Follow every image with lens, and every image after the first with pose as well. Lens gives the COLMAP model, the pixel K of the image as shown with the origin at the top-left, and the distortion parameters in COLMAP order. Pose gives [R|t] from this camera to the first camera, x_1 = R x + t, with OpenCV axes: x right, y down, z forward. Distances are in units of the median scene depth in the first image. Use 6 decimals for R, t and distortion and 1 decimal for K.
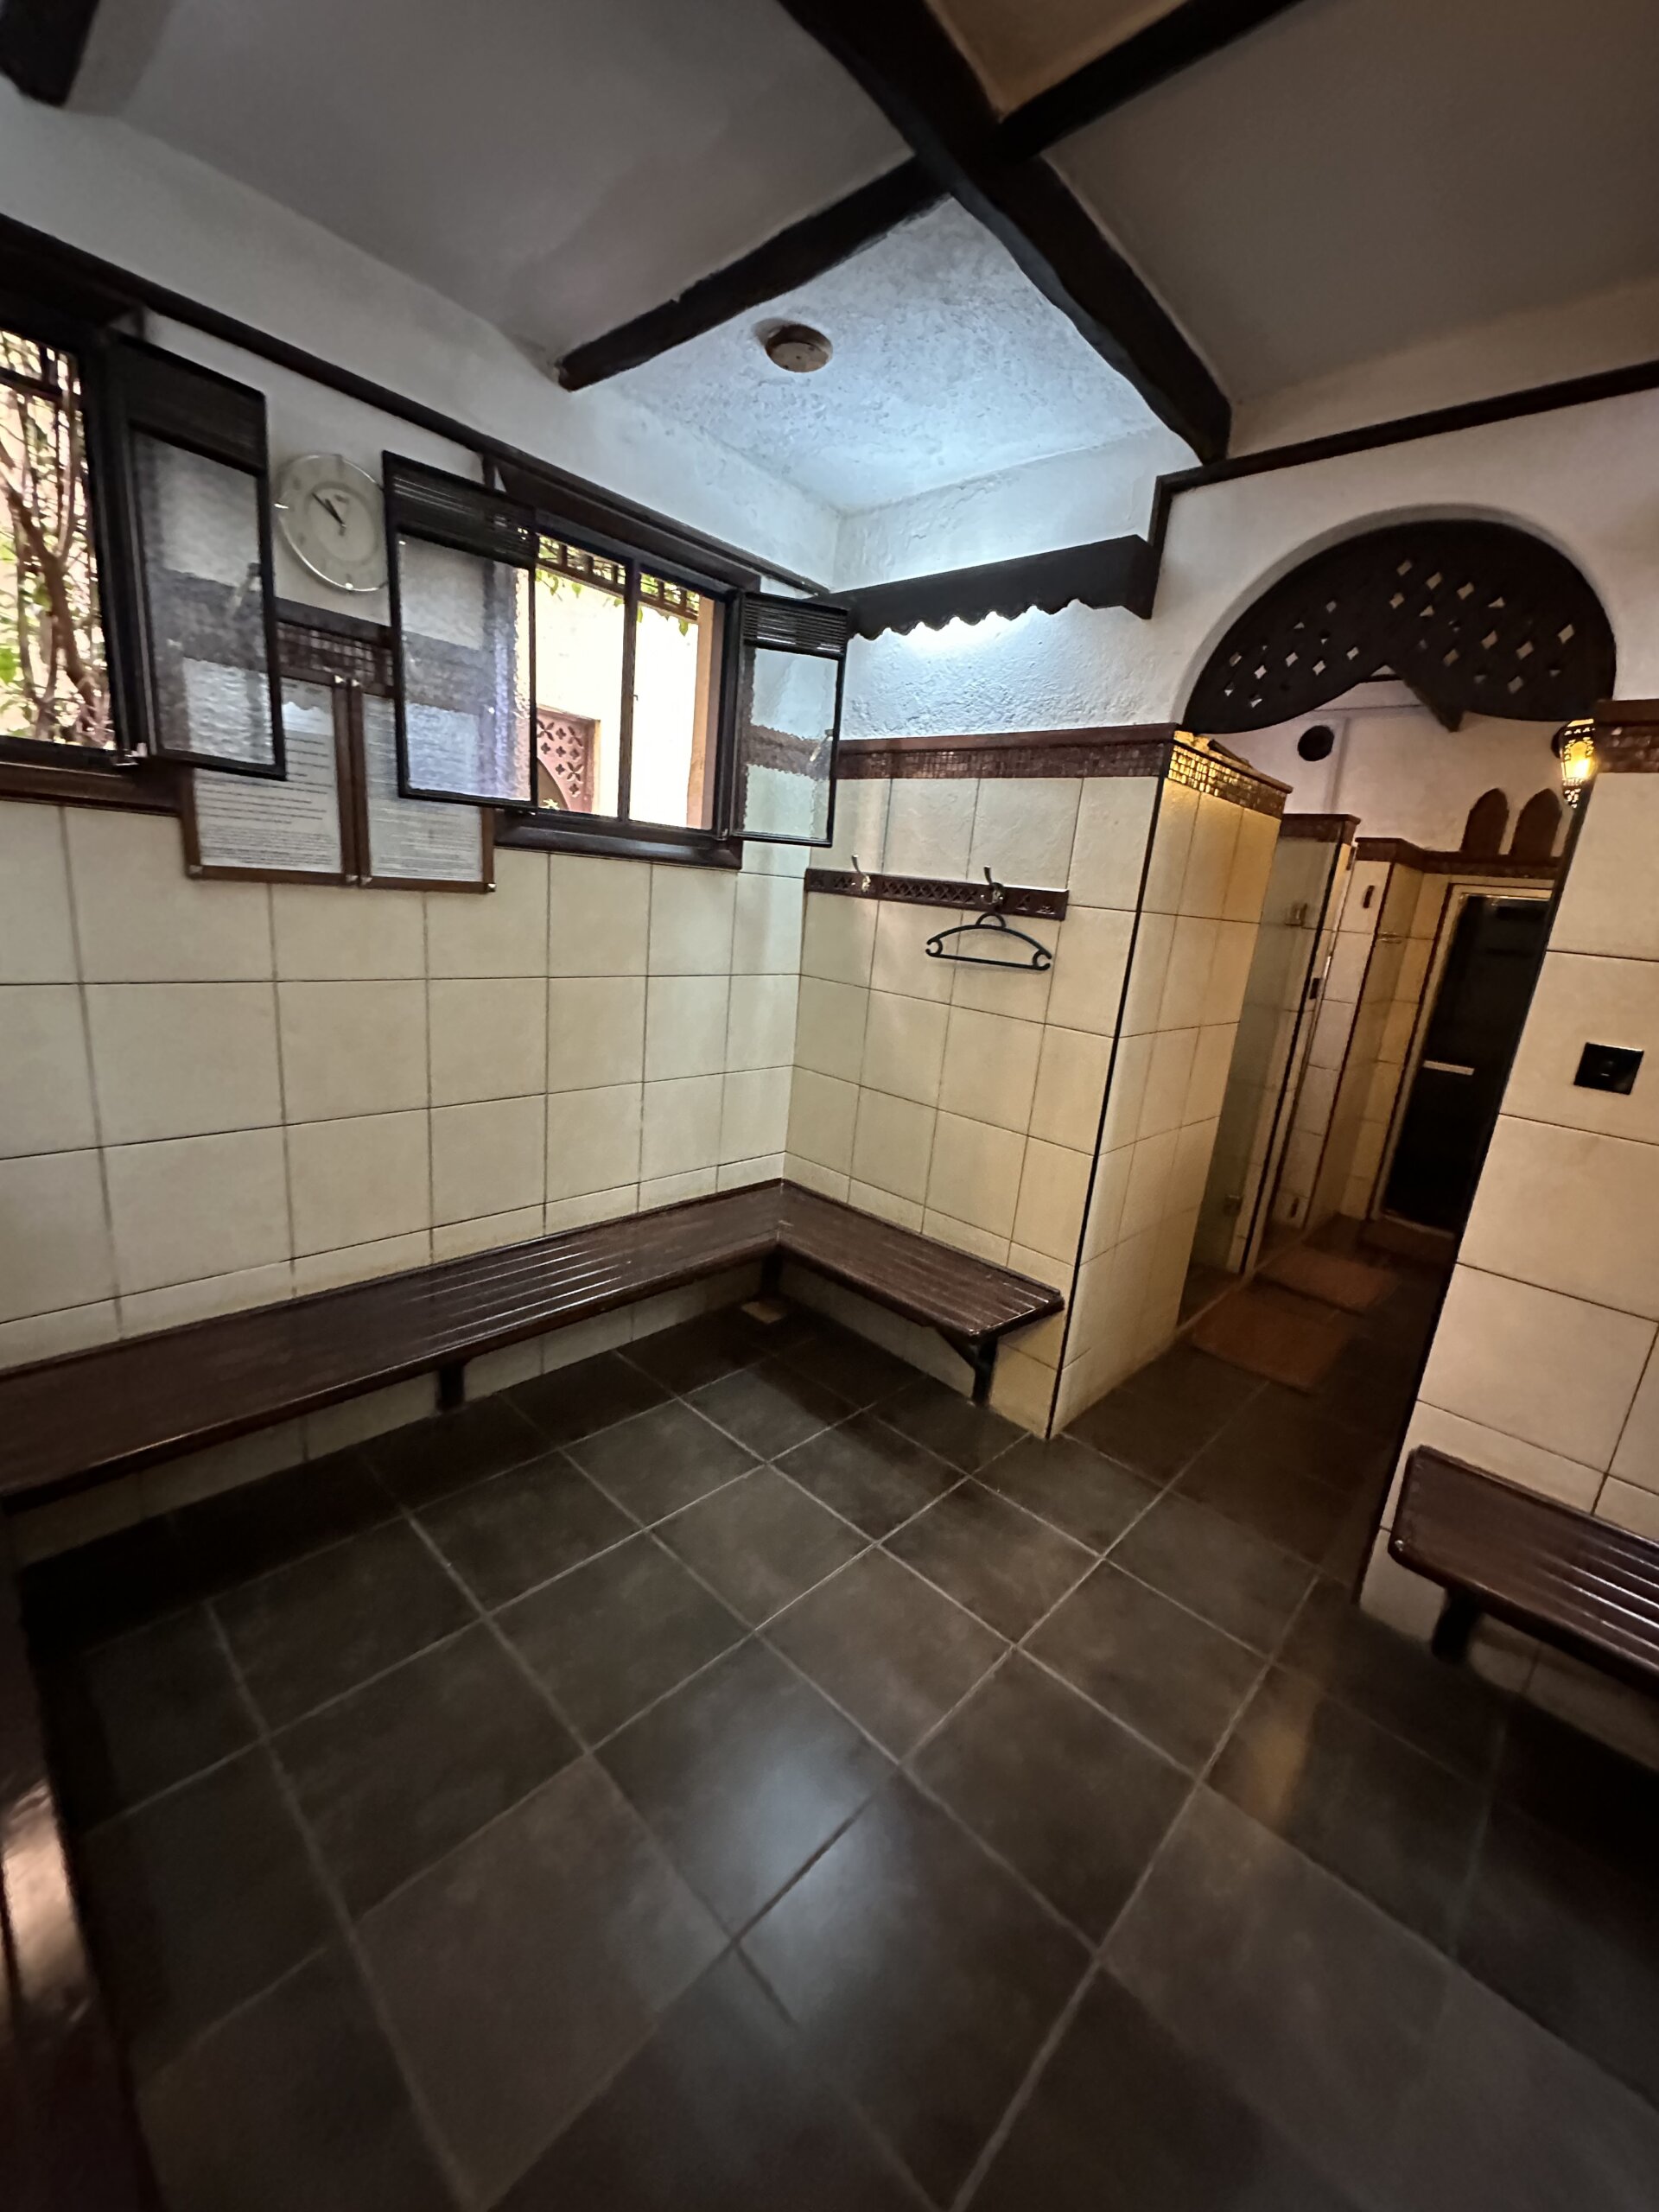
lens RADIAL K [[882.0, 0, 831.3], [0, 882.0, 1106.0], [0, 0, 1]] dist [0.001589, 0.000276]
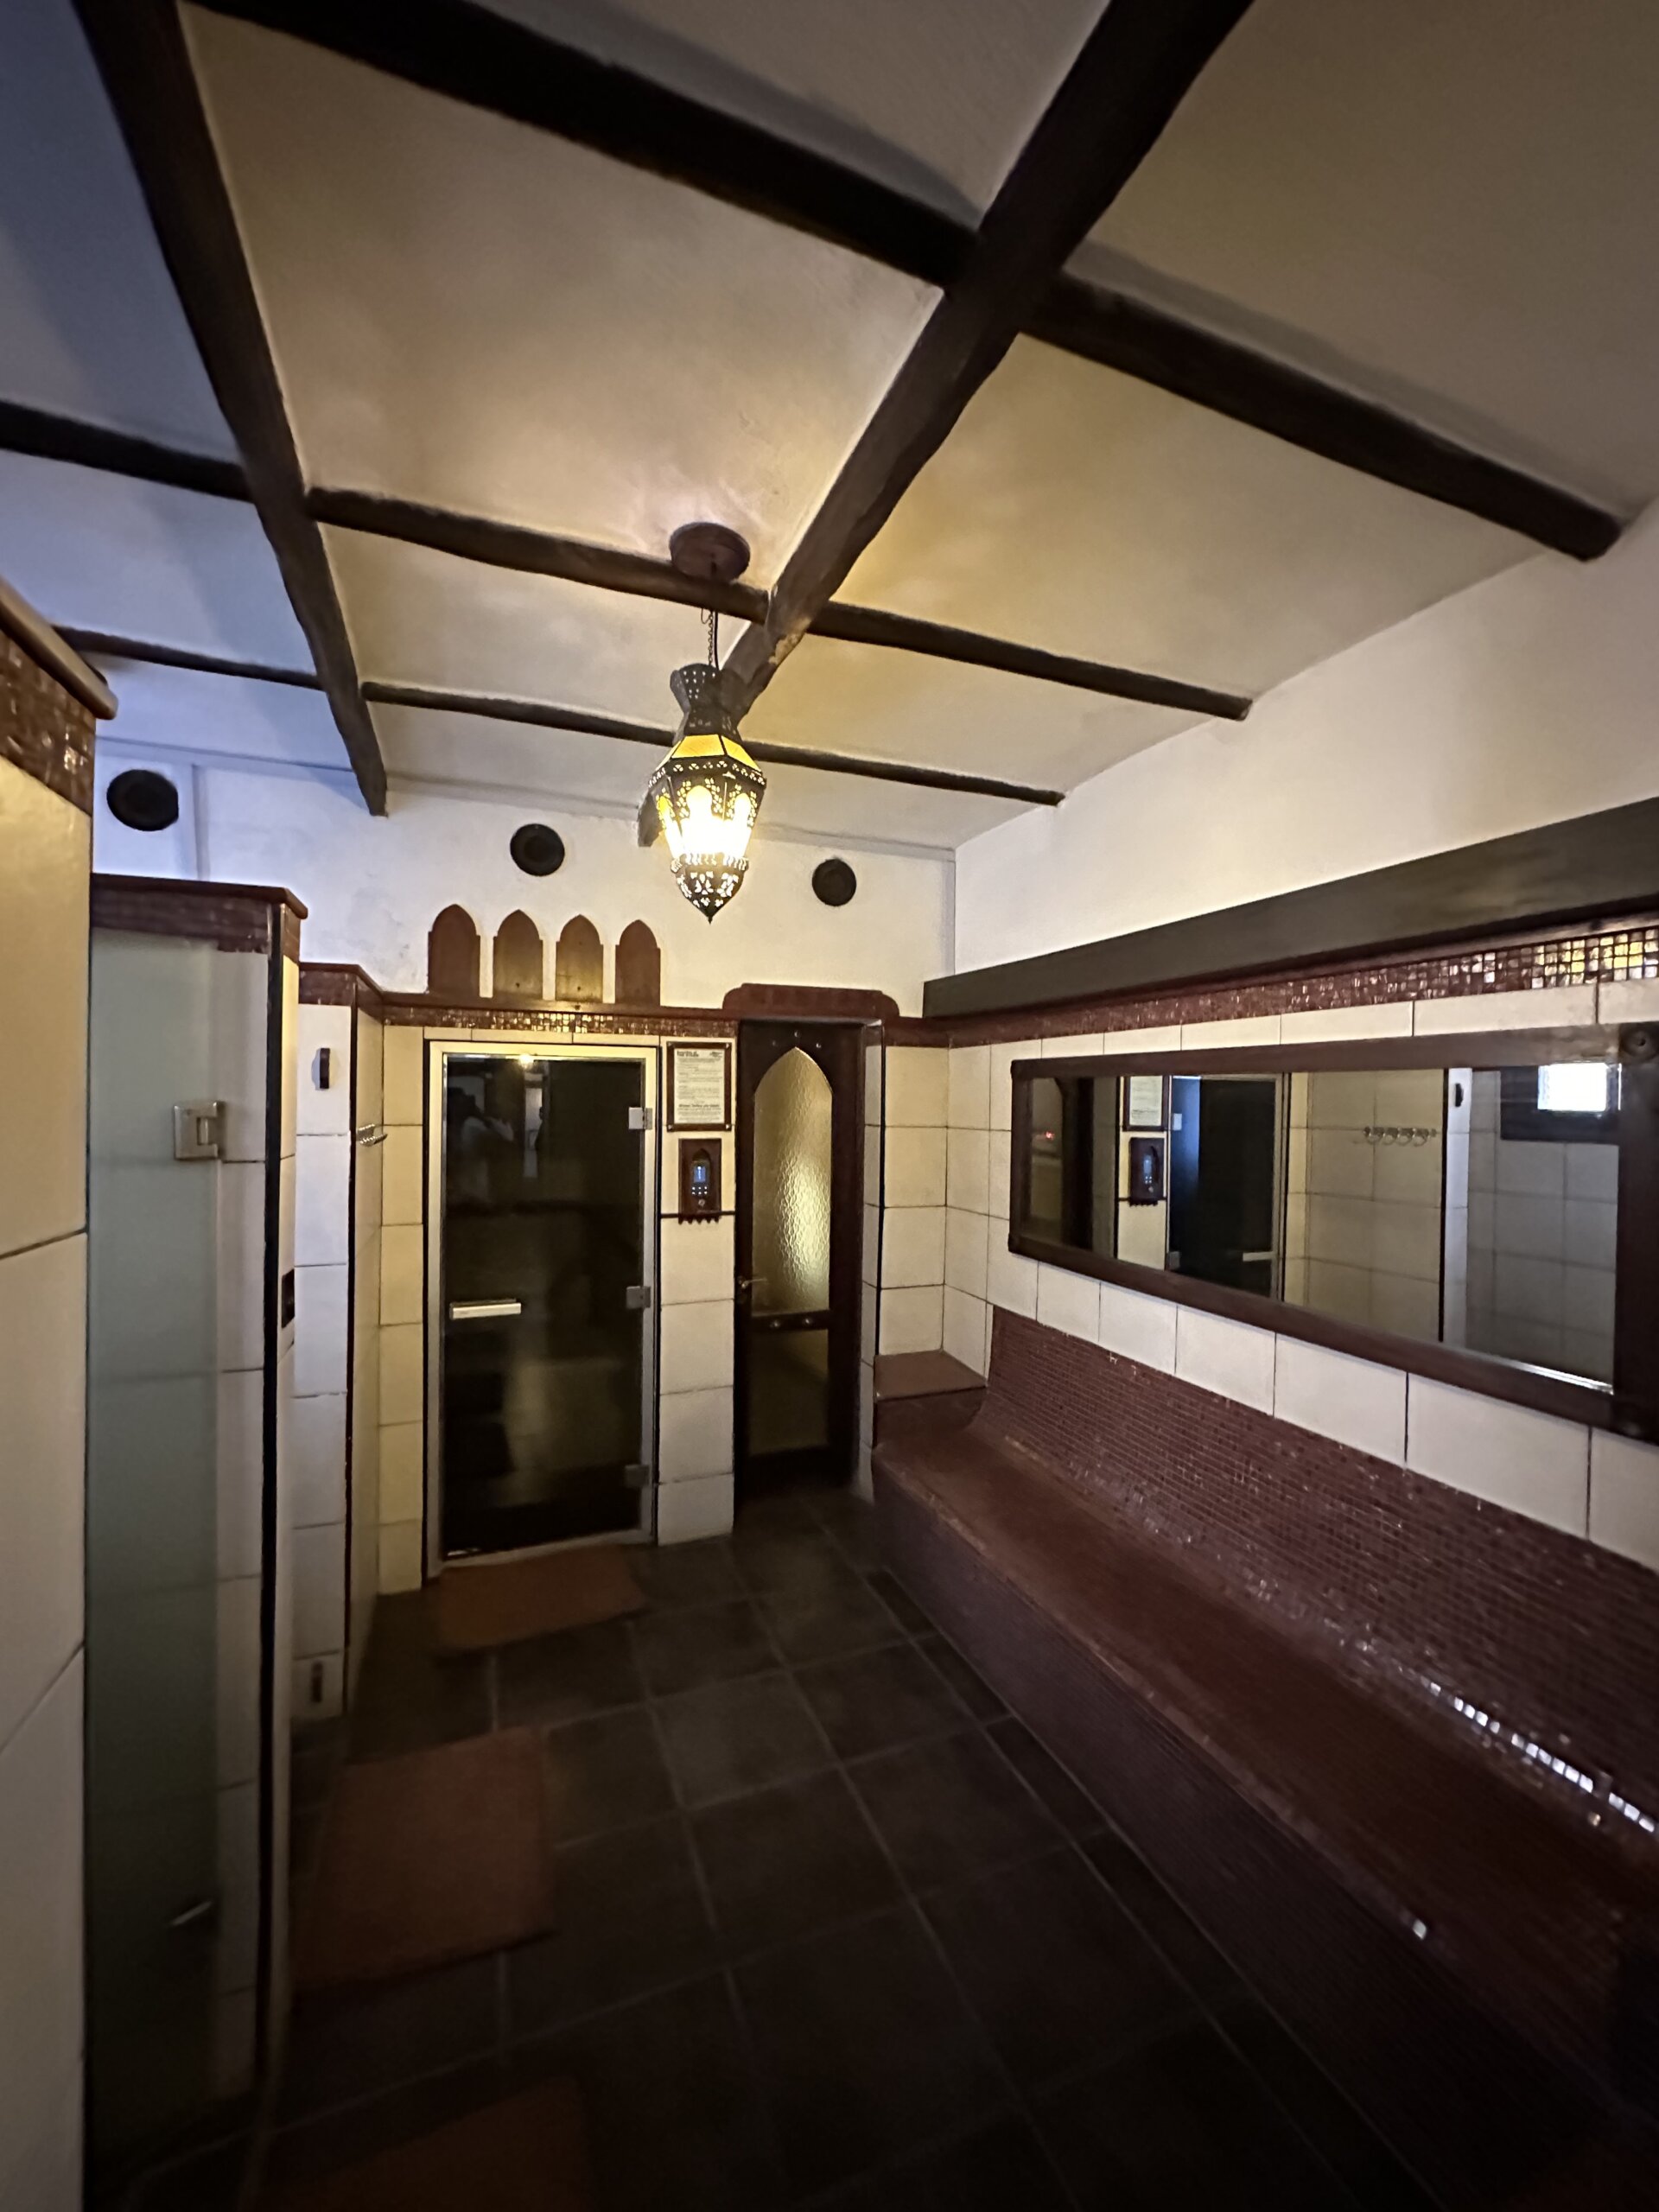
lens RADIAL K [[882.0, 0, 834.1], [0, 882.0, 1098.7], [0, 0, 1]] dist [0.001589, 0.000276]
pose [[0.421552, -0.090769, 0.902250, 0.235105], [0.250880, 0.967814, -0.019853, -0.121381], [-0.871409, 0.234726, 0.430756, 0.467319]]
